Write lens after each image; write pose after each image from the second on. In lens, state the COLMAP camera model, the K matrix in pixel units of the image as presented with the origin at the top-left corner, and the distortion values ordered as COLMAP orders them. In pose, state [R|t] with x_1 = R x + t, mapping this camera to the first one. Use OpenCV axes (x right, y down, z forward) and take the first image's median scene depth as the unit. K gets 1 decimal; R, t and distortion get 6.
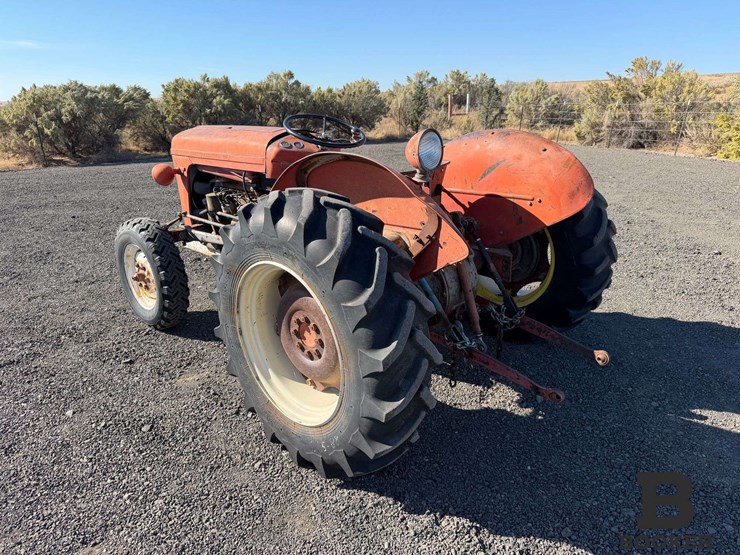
lens RADIAL K [[525.6, 0, 367.6], [0, 525.6, 280.9], [0, 0, 1]] dist [0.038919, -0.054809]
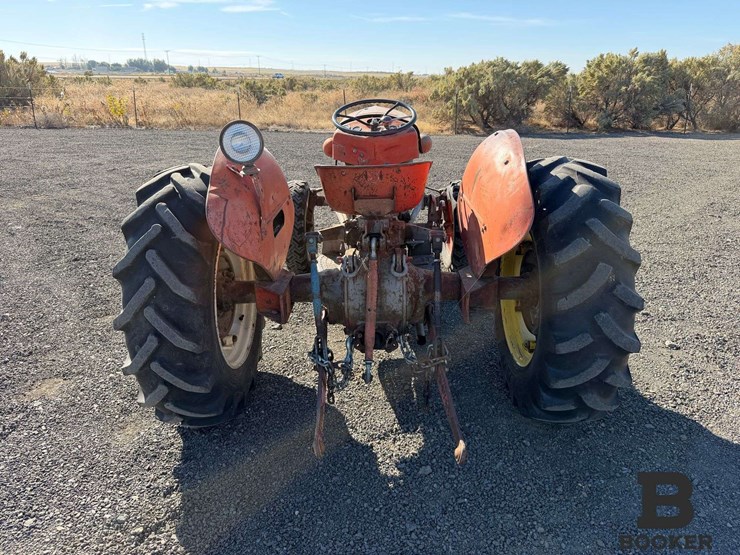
lens RADIAL K [[525.6, 0, 368.6], [0, 525.6, 271.4], [0, 0, 1]] dist [0.038919, -0.054809]
pose [[0.696138, 0.261752, -0.668489, 0.111171], [-0.243952, 0.962002, 0.122637, -0.022481], [0.675188, 0.077707, 0.733541, 0.054874]]
